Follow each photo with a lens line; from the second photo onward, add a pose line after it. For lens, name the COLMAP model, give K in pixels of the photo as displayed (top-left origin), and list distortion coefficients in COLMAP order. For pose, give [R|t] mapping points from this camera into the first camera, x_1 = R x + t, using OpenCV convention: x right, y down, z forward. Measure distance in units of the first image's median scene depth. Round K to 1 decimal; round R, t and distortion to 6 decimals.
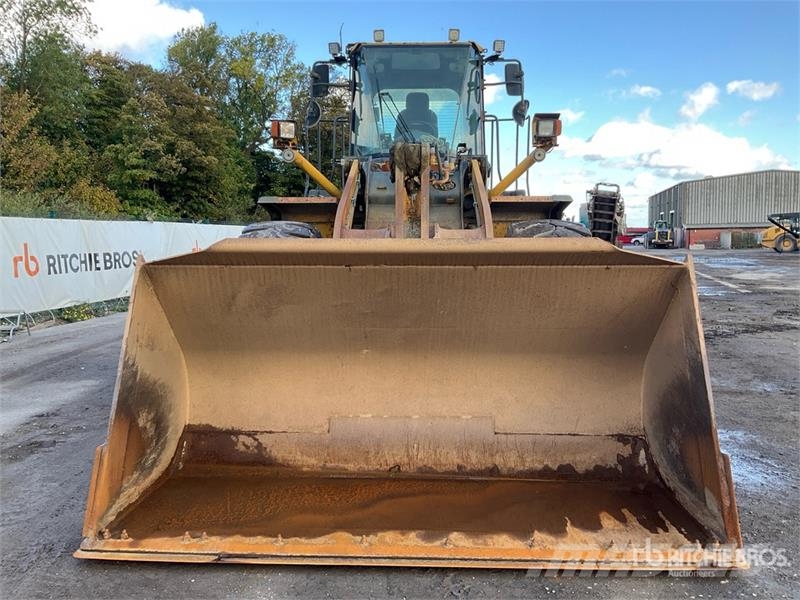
lens RADIAL K [[652.0, 0, 395.9], [0, 652.0, 300.8], [0, 0, 1]] dist [0.118912, -0.233180]
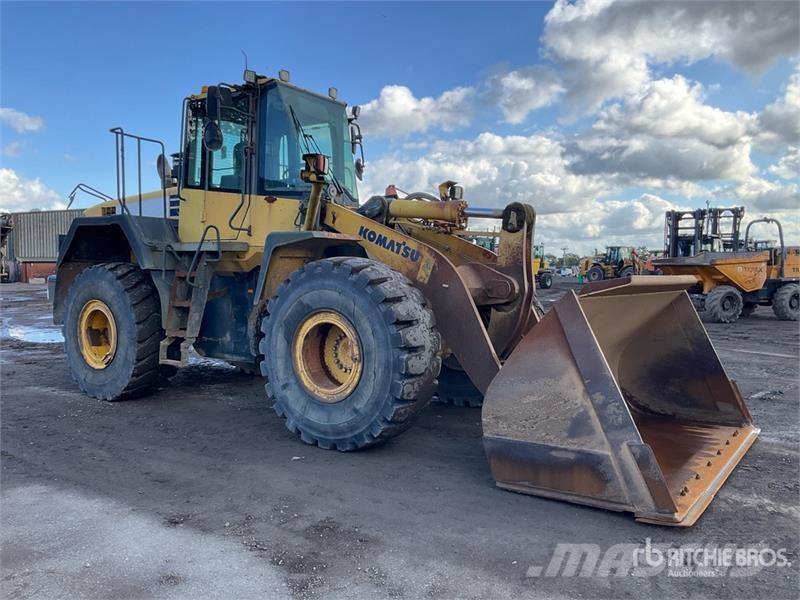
lens RADIAL K [[652.0, 0, 395.9], [0, 652.0, 300.8], [0, 0, 1]] dist [0.118912, -0.233180]
pose [[0.557112, -0.031263, 0.829849, -1.157729], [0.073227, 0.997248, -0.011591, -0.044601], [-0.827203, 0.067225, 0.557868, 0.458437]]
